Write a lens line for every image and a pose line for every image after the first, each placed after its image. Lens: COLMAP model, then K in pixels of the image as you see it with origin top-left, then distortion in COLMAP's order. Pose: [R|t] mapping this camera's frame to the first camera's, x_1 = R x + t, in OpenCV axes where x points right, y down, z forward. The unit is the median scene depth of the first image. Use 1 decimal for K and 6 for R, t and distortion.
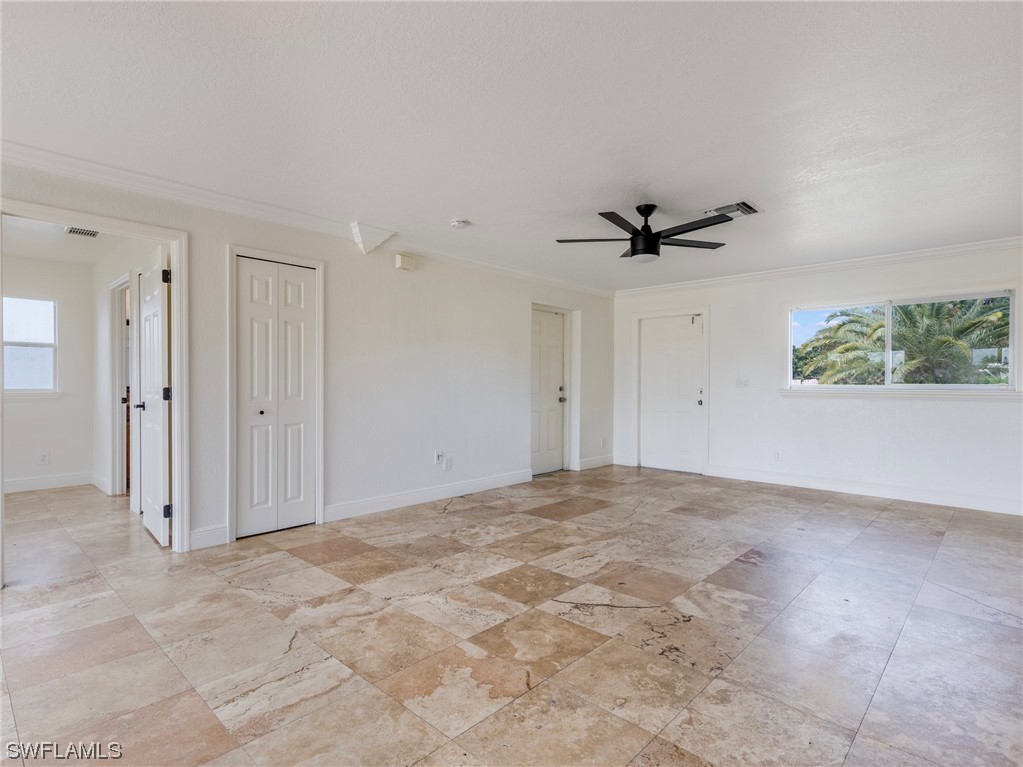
lens RADIAL K [[526.4, 0, 517.3], [0, 526.4, 389.8], [0, 0, 1]] dist [0.011346, -0.000741]
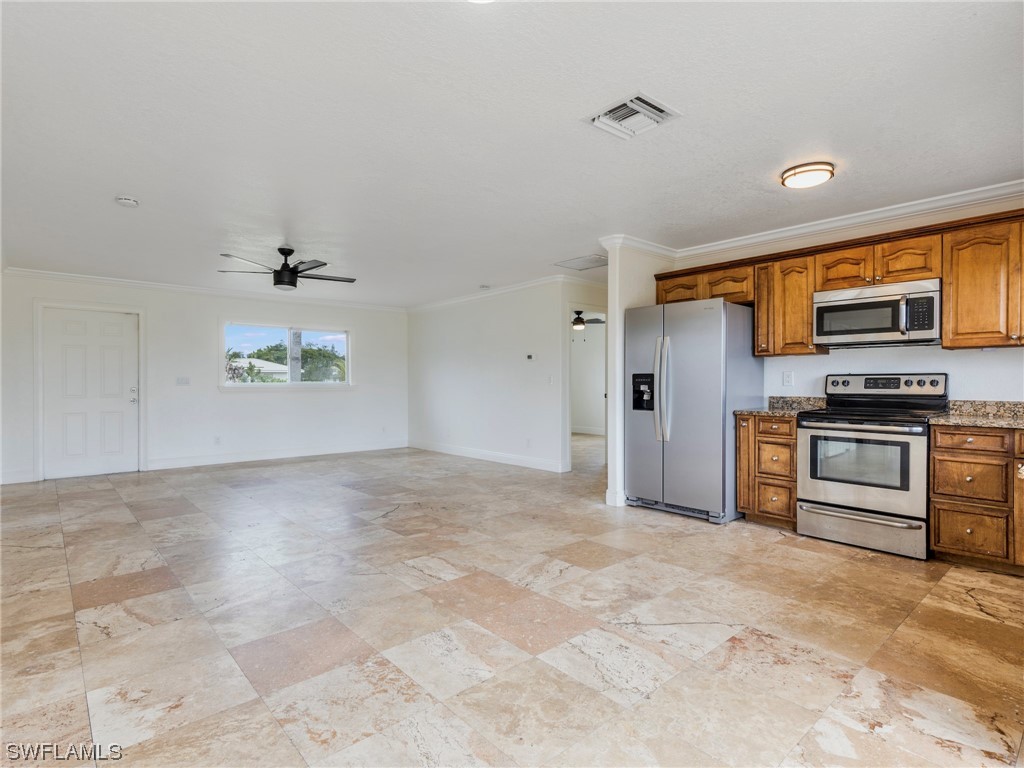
lens RADIAL K [[531.2, 0, 517.3], [0, 531.2, 382.2], [0, 0, 1]] dist [0.012163, -0.002031]
pose [[0.091749, -0.002891, 0.995778, -1.072701], [0.014378, 0.999895, 0.001578, -0.004832], [-0.995678, 0.014172, 0.091781, 0.305210]]
